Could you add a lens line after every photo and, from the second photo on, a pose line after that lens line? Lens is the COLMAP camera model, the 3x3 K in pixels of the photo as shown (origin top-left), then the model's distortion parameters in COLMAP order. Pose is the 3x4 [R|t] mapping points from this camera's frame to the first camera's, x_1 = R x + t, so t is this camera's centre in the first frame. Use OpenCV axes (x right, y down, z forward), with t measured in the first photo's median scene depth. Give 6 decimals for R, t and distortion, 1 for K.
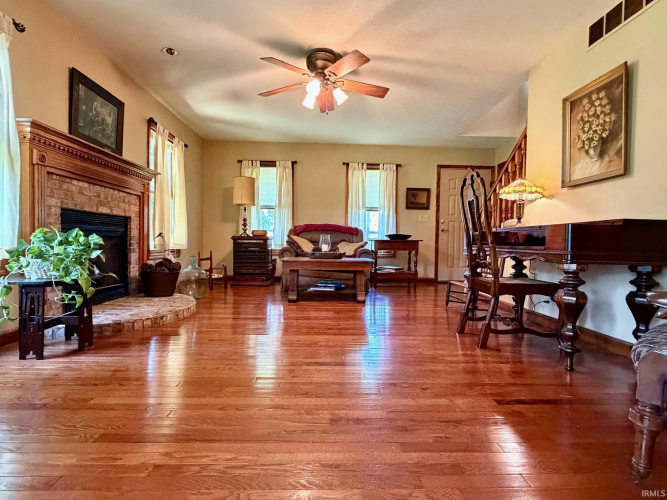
lens RADIAL K [[356.8, 0, 333.2], [0, 356.8, 252.0], [0, 0, 1]] dist [0.004704, 0.000577]
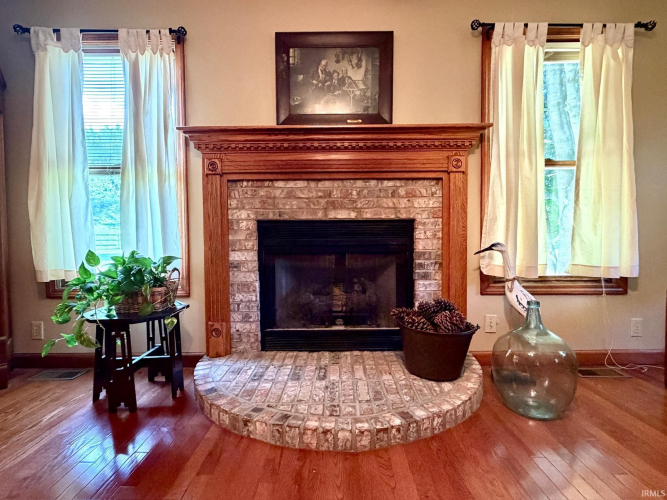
lens RADIAL K [[328.4, 0, 331.5], [0, 328.4, 248.1], [0, 0, 1]] dist [0.004227, 0.000967]
pose [[-0.040248, 0.013297, -0.999101, -0.024213], [-0.020680, 0.999686, 0.014138, -0.064556], [0.998976, 0.021230, -0.039961, 1.036740]]
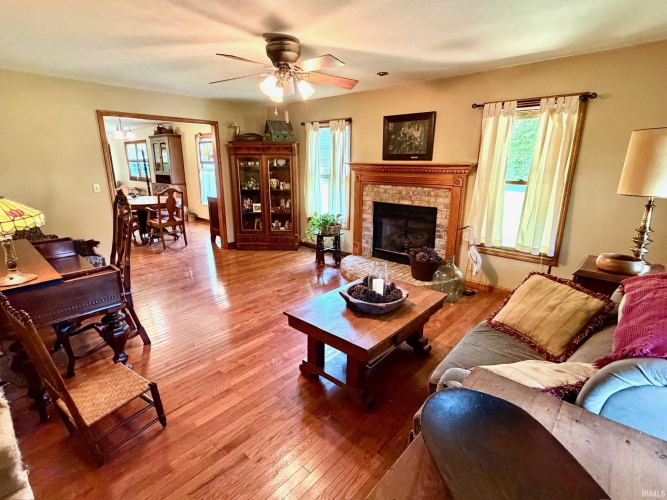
lens RADIAL K [[328.4, 0, 333.0], [0, 328.4, 247.3], [0, 0, 1]] dist [0.004227, 0.000967]
pose [[-0.686733, 0.160560, -0.708955, 0.544623], [-0.037555, 0.966162, 0.255189, -0.277124], [0.725939, 0.201871, -0.657466, 1.746810]]
